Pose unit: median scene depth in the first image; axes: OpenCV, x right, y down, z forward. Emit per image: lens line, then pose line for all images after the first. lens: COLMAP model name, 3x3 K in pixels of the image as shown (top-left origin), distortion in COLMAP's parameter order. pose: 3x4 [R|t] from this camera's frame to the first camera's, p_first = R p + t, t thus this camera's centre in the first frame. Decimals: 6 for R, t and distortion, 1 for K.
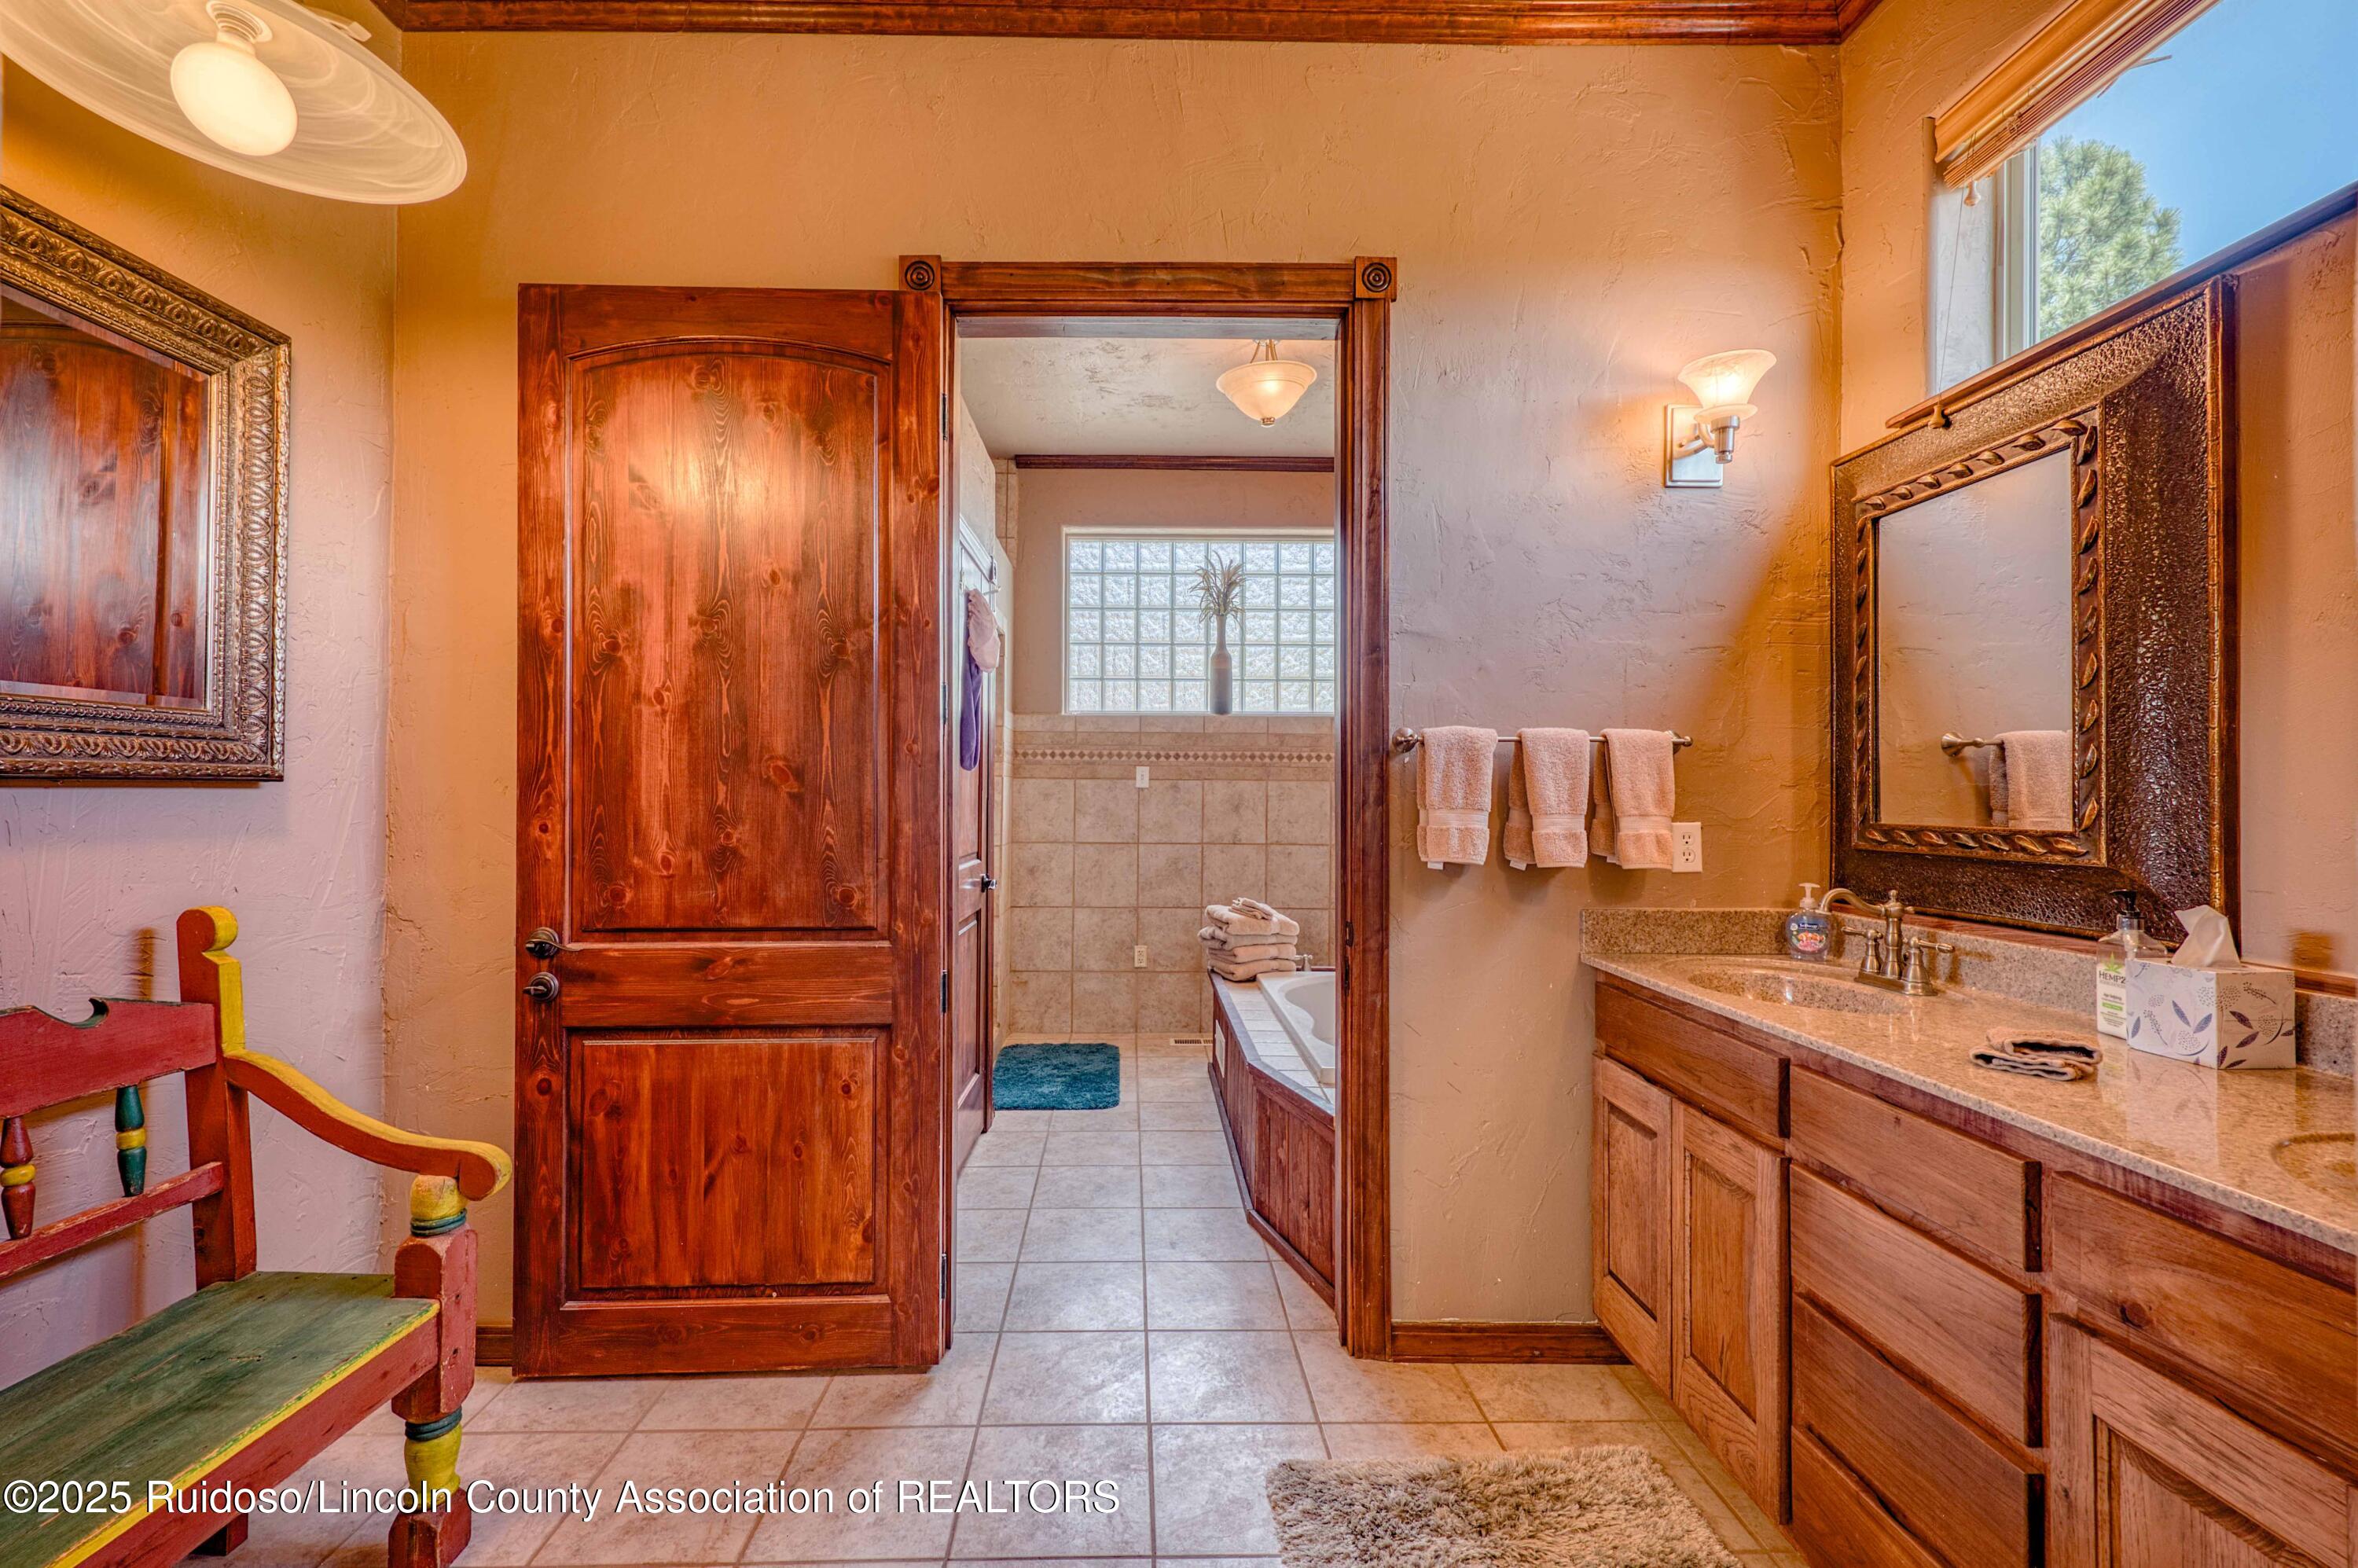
lens RADIAL K [[935.3, 0, 1169.0], [0, 935.3, 786.8], [0, 0, 1]] dist [0.001008, -0.000017]
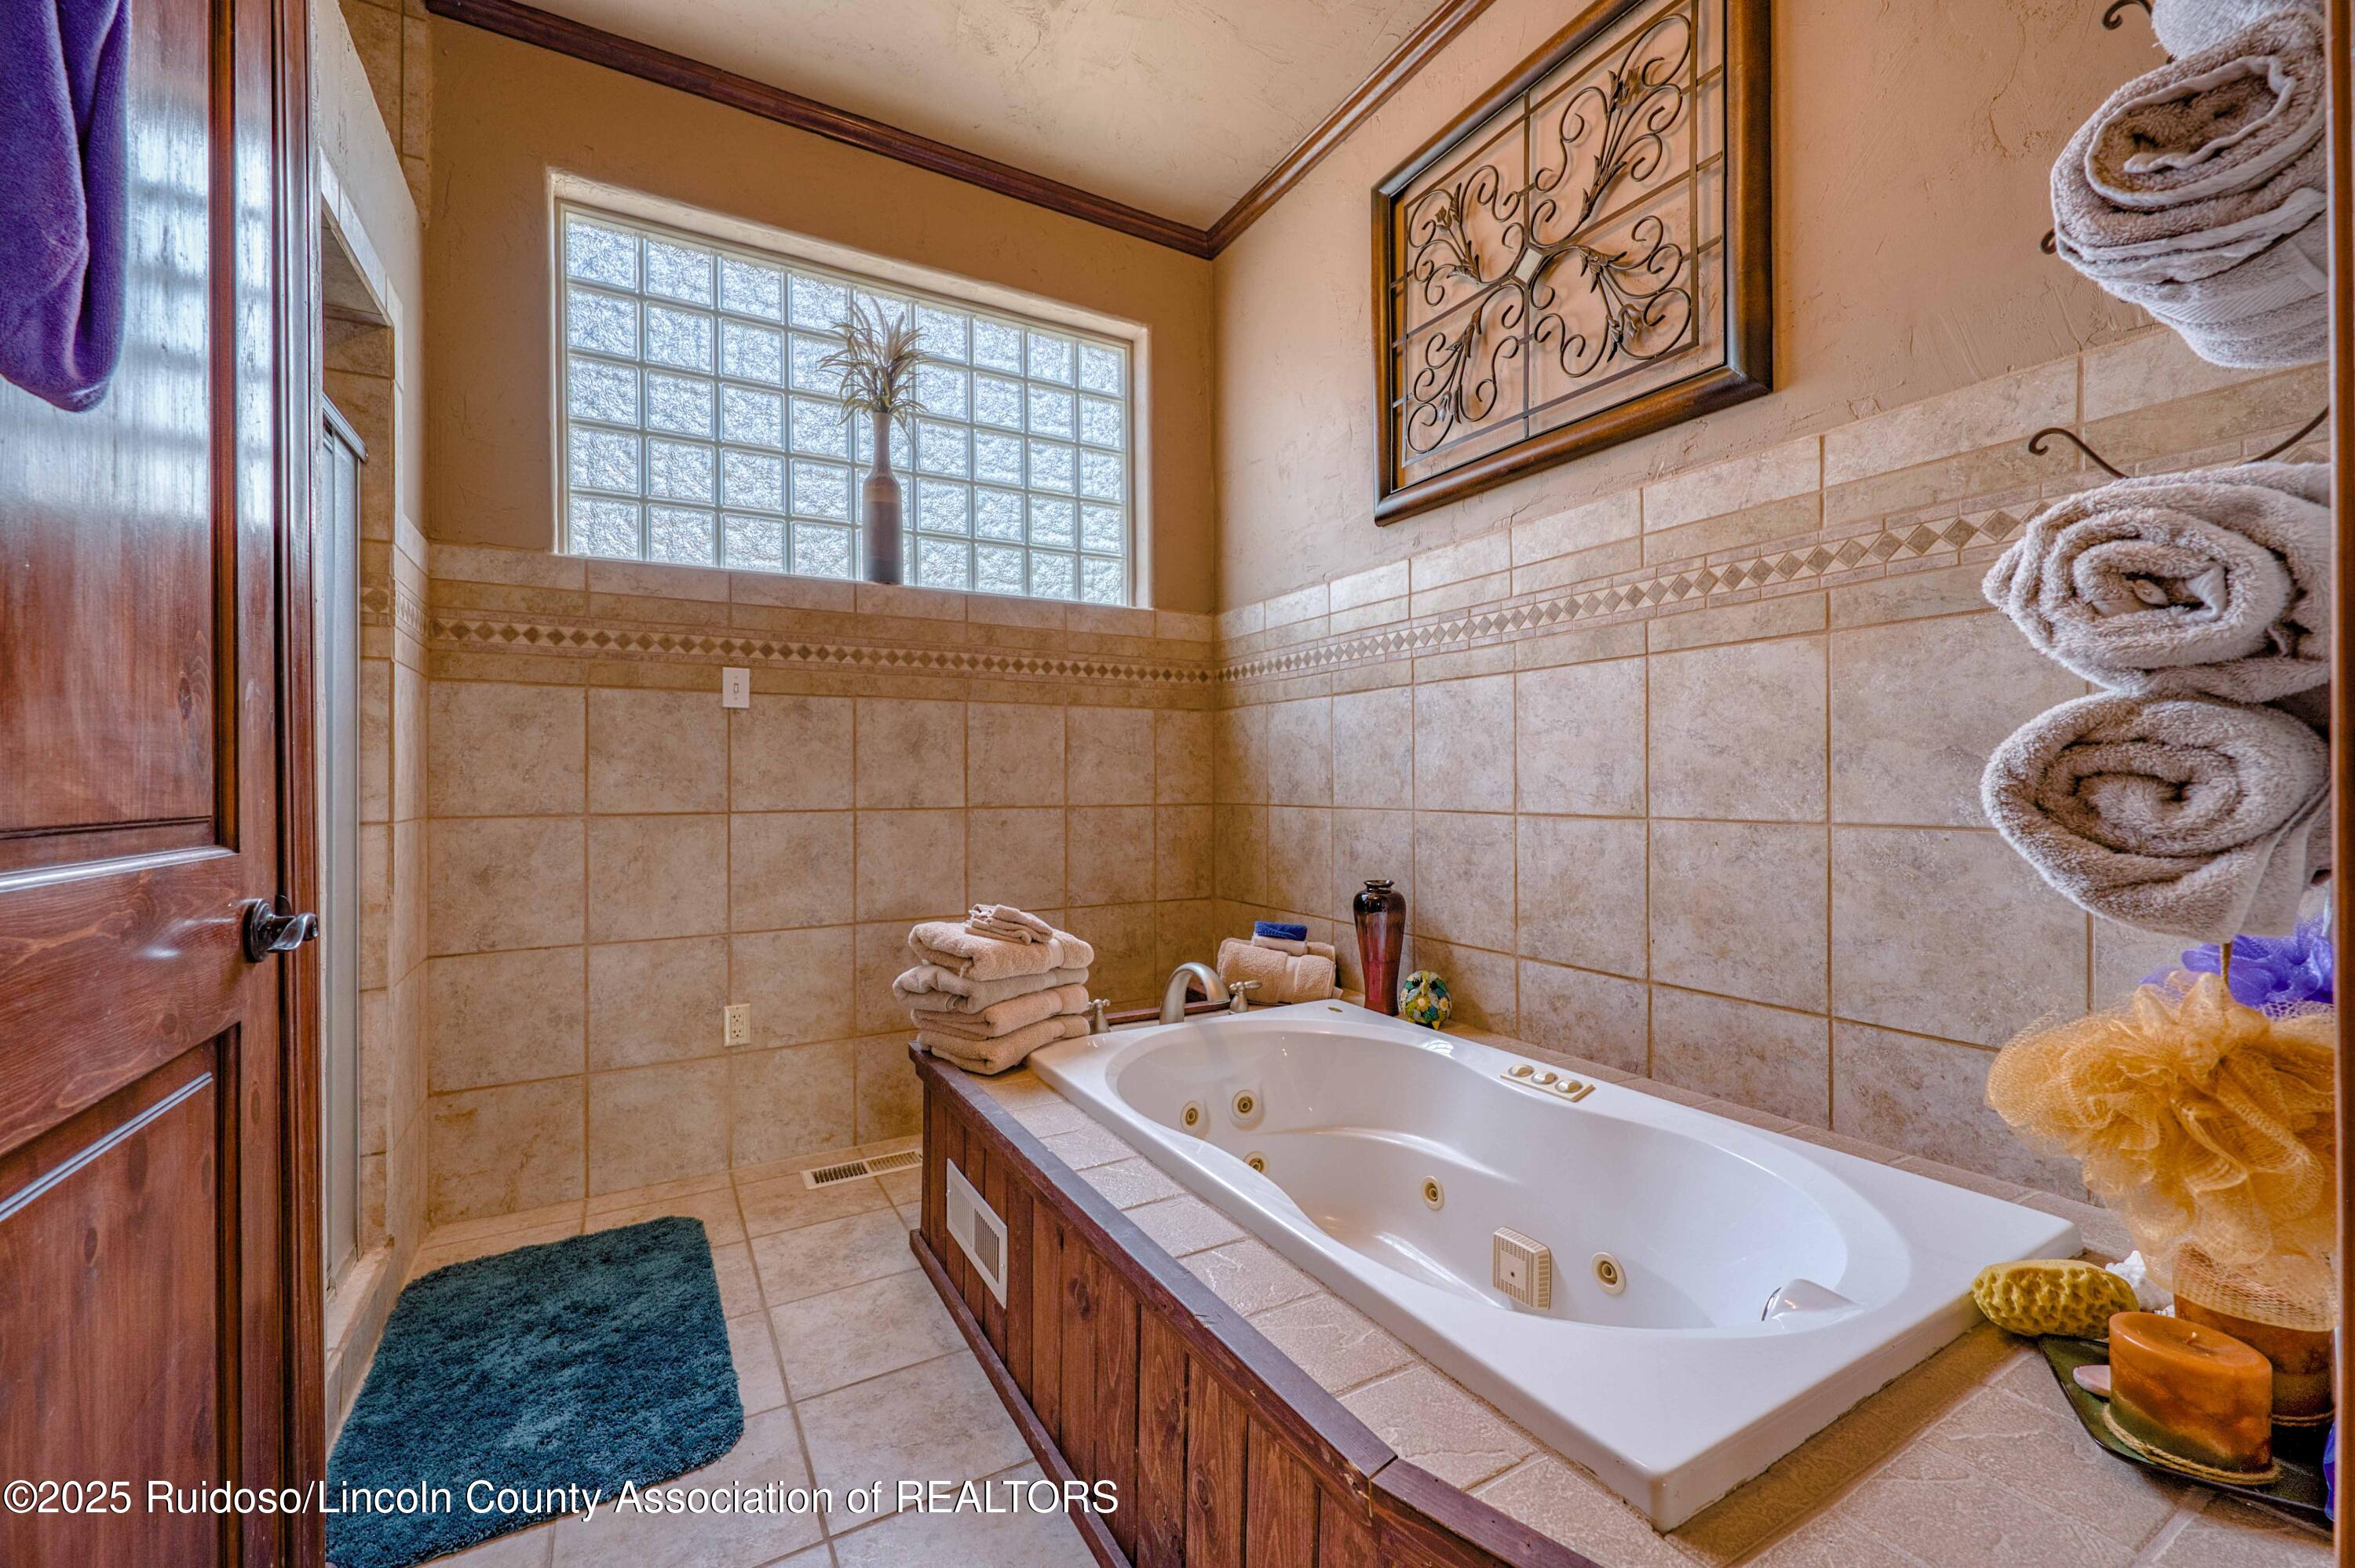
lens RADIAL K [[935.6, 0, 1174.7], [0, 935.6, 780.2], [0, 0, 1]] dist [0.000168, 0.000053]
pose [[0.885560, -0.012615, 0.464354, -0.055112], [0.008543, 0.999904, 0.010872, 0.038251], [-0.464447, -0.005661, 0.885583, 0.413250]]
